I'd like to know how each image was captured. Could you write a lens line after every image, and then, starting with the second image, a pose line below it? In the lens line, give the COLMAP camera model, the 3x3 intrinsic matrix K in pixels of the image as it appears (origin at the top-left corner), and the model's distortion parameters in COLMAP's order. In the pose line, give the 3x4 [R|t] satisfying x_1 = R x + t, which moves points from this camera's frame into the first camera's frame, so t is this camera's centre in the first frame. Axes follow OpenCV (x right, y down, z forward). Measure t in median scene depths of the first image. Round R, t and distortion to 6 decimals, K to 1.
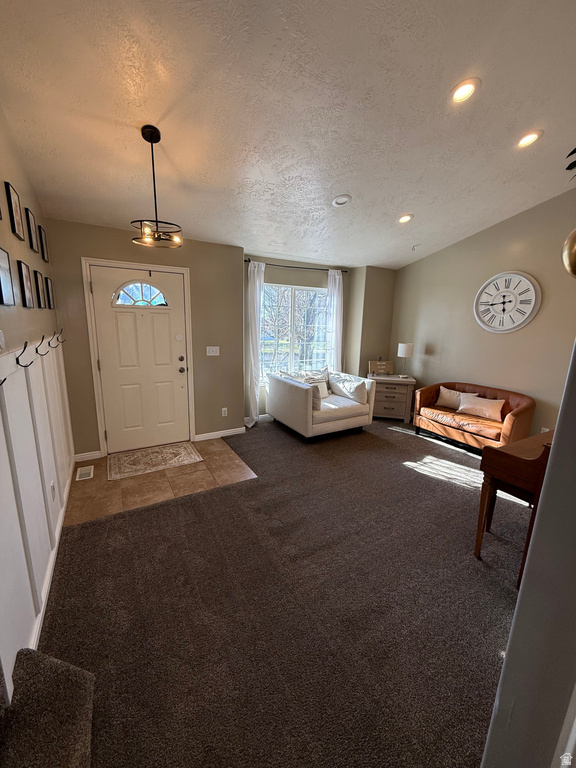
lens RADIAL K [[304.1, 0, 286.0], [0, 304.1, 379.3], [0, 0, 1]] dist [0.000464, 0.001150]
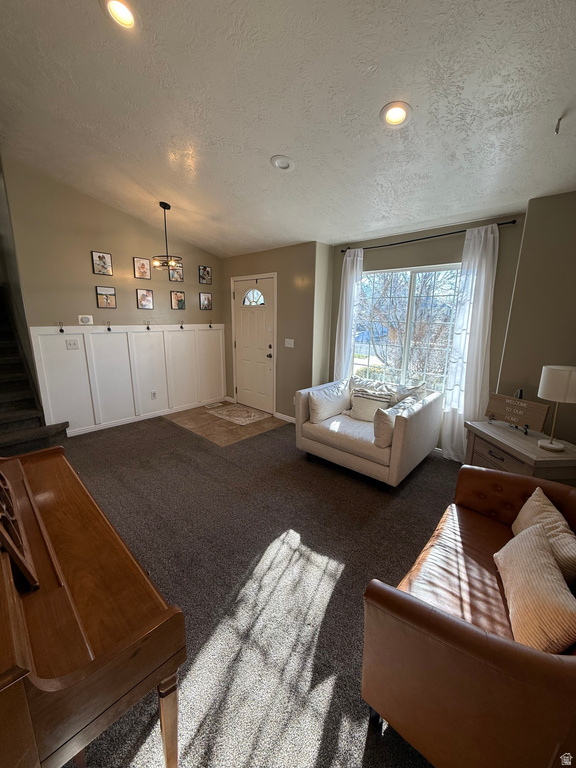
lens RADIAL K [[304.1, 0, 288.6], [0, 304.1, 381.4], [0, 0, 1]] dist [0.000464, 0.001150]
pose [[0.295338, 0.187699, -0.936774, 0.866536], [-0.188917, 0.972624, 0.135322, -0.111727], [0.936529, 0.137007, 0.322712, 0.685309]]
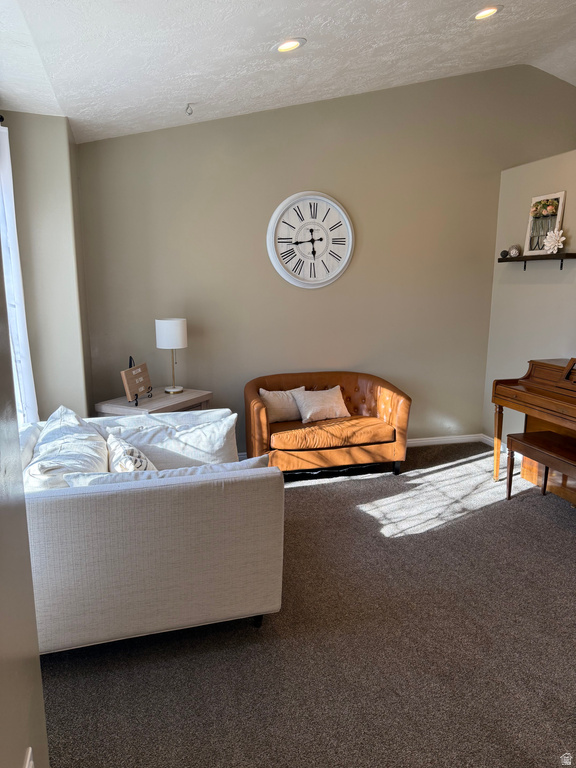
lens RADIAL K [[539.0, 0, 281.0], [0, 539.0, 383.6], [0, 0, 1]] dist [0.060578, -0.074024]
pose [[0.241676, -0.204859, 0.948486, -0.471696], [0.186542, 0.969038, 0.161767, -0.160177], [-0.952258, 0.137837, 0.272408, 0.814609]]
